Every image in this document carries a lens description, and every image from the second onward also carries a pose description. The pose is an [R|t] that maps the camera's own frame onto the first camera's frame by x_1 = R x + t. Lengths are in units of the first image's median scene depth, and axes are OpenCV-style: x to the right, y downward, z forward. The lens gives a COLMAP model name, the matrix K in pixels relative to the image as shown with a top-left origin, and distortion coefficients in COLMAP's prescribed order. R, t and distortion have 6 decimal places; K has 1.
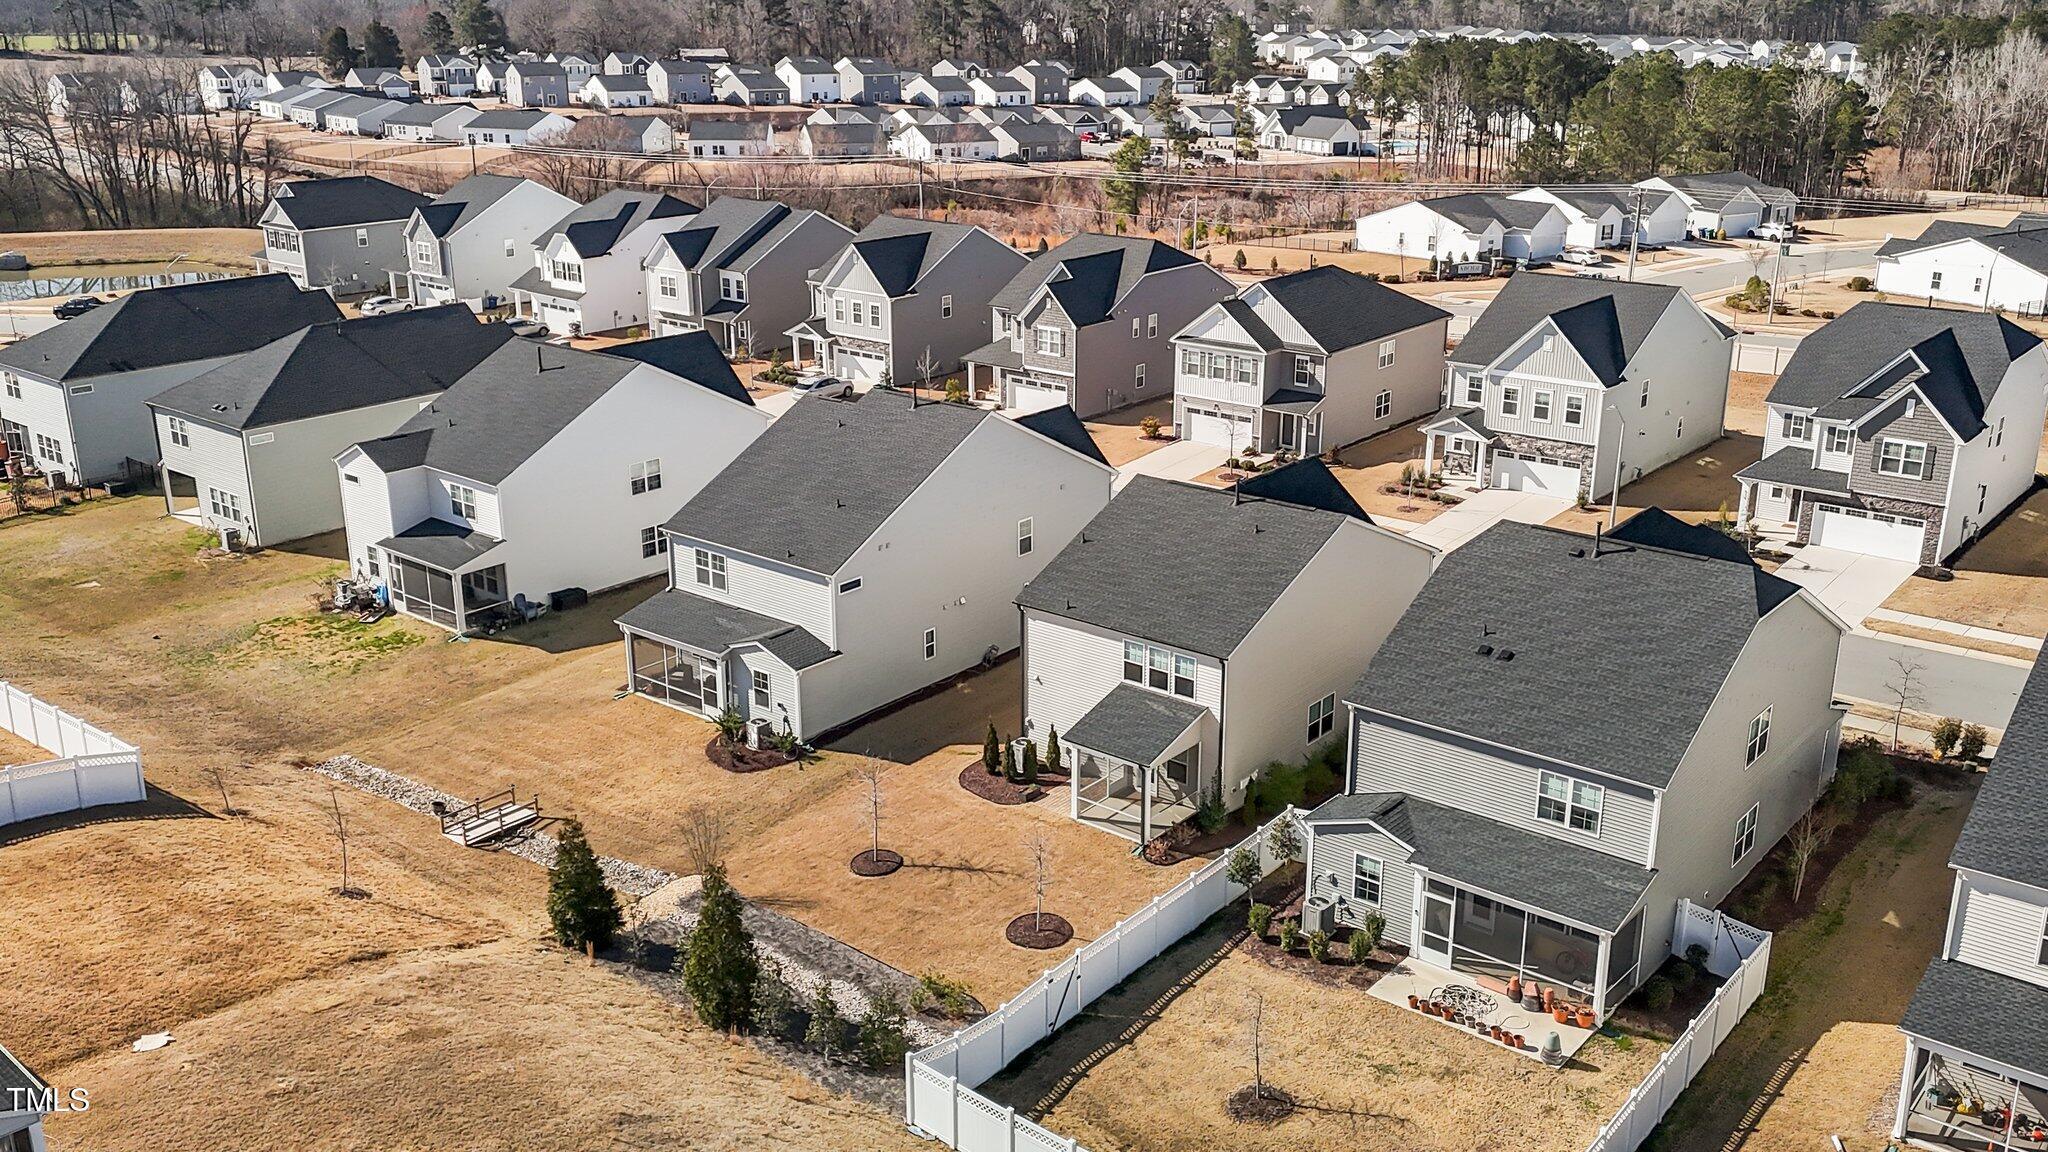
lens RADIAL K [[1778.6, 0, 1021.2], [0, 1778.6, 576.1], [0, 0, 1]] dist [0.070208, -0.046529]
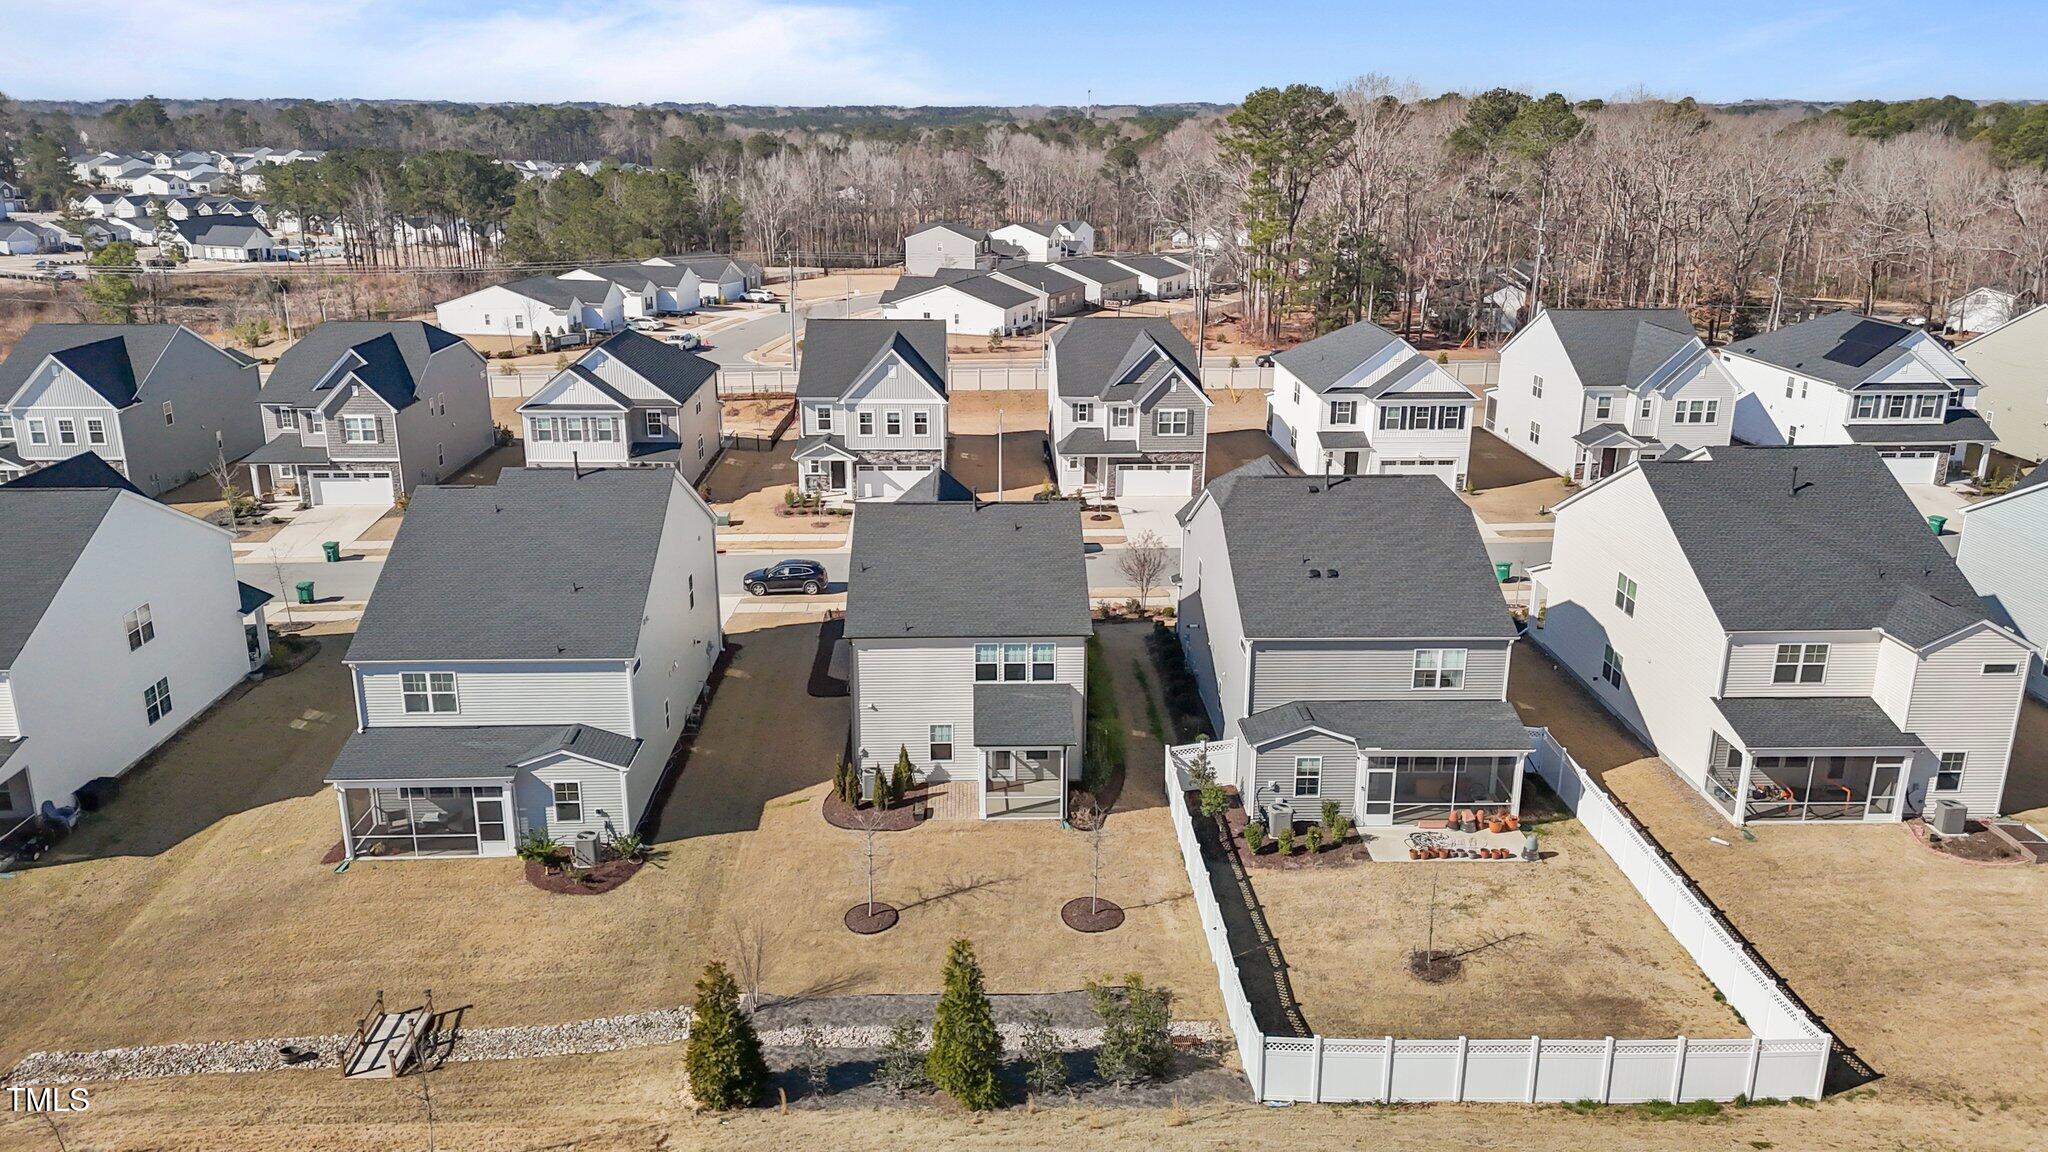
lens RADIAL K [[1479.2, 0, 1025.1], [0, 1479.2, 587.8], [0, 0, 1]] dist [0.068090, -0.051703]
pose [[0.751192, -0.193466, 0.631096, -0.407230], [0.202755, 0.977491, 0.058317, -0.037202], [-0.628173, 0.084150, 0.773510, 0.251991]]
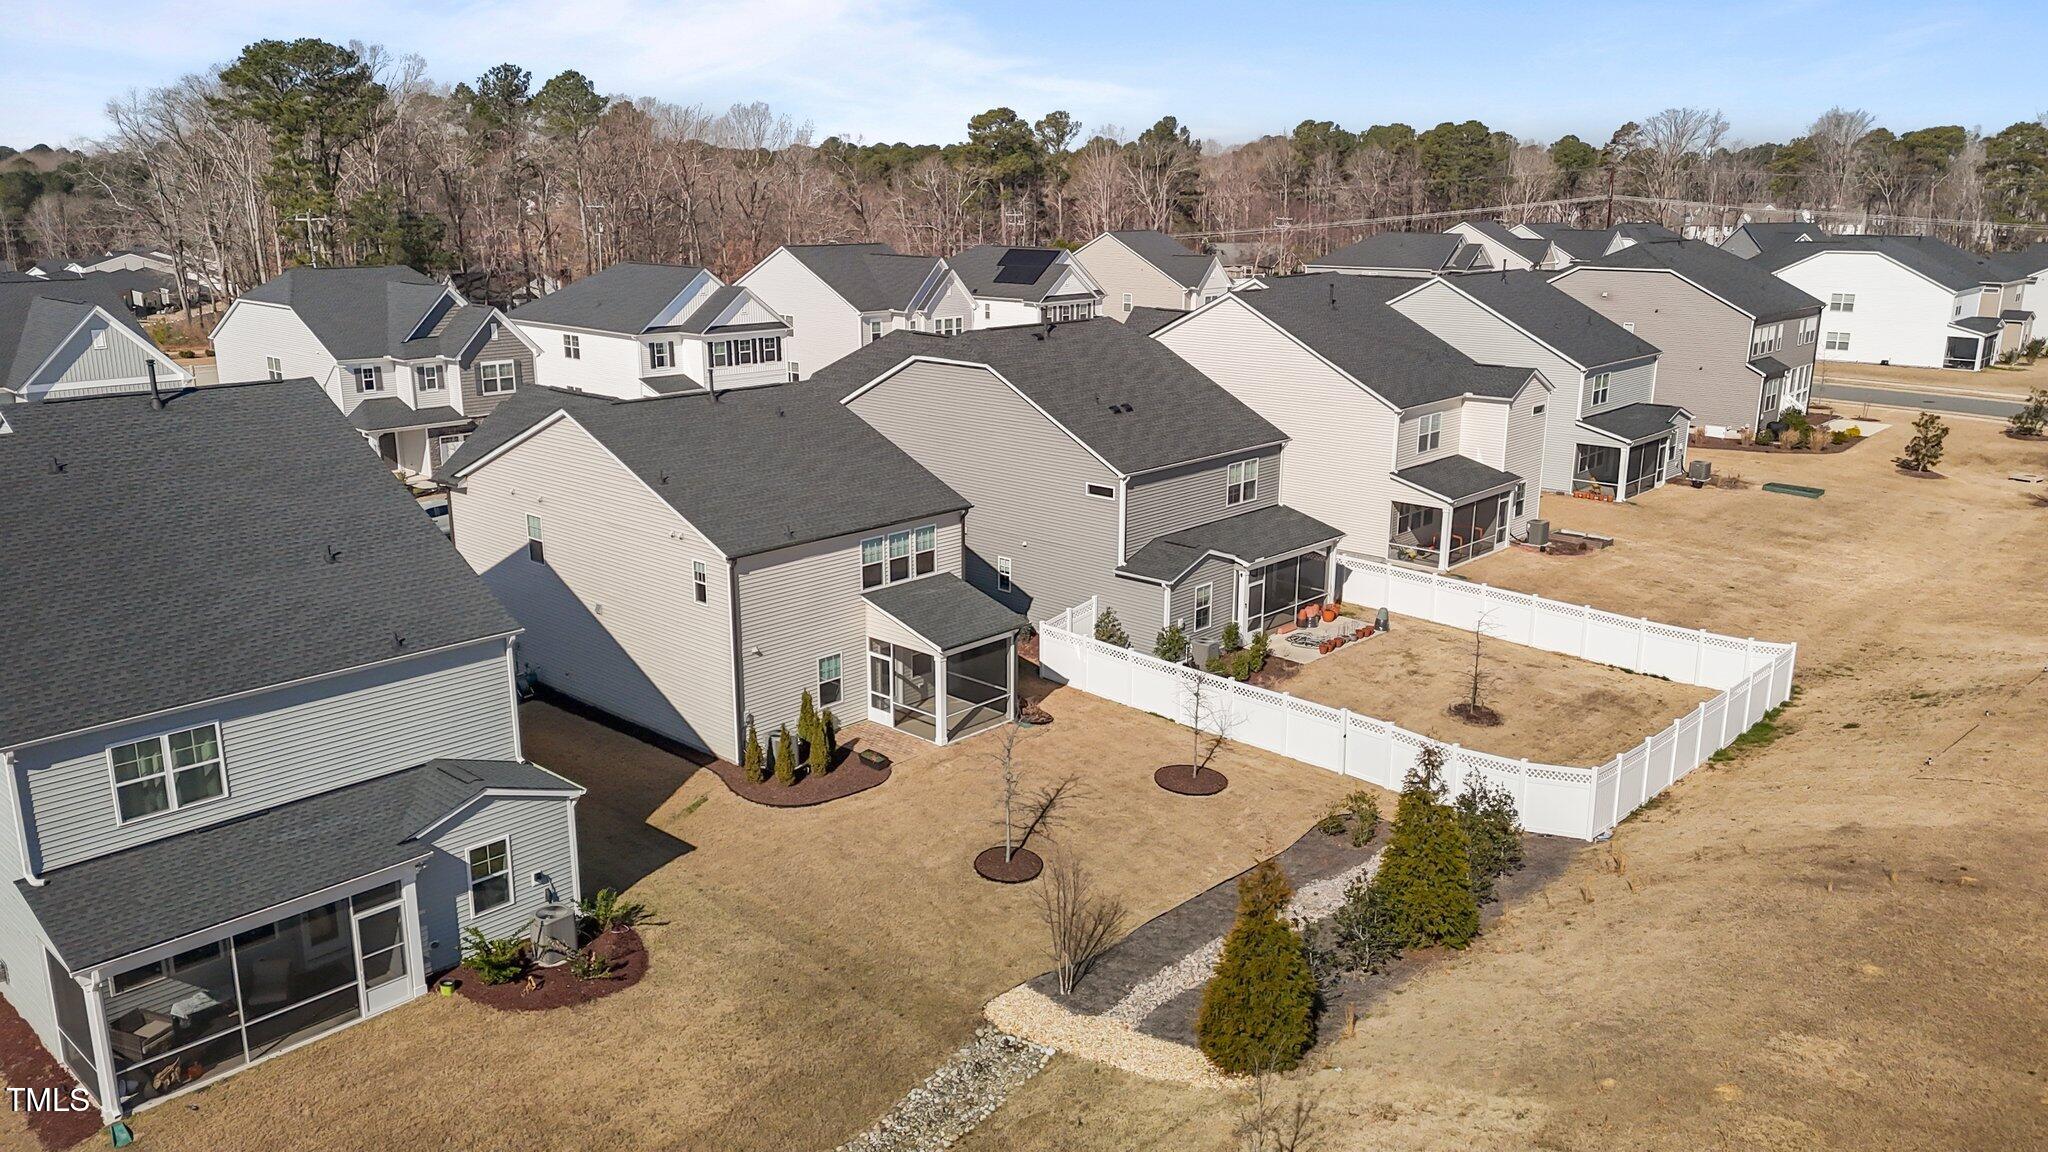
lens RADIAL K [[1479.2, 0, 1024.9], [0, 1479.2, 577.6], [0, 0, 1]] dist [0.068090, -0.051703]
pose [[0.061159, -0.255568, 0.964855, -0.530985], [0.309552, 0.923858, 0.225087, -0.070423], [-0.948914, 0.284907, 0.135614, 0.721479]]
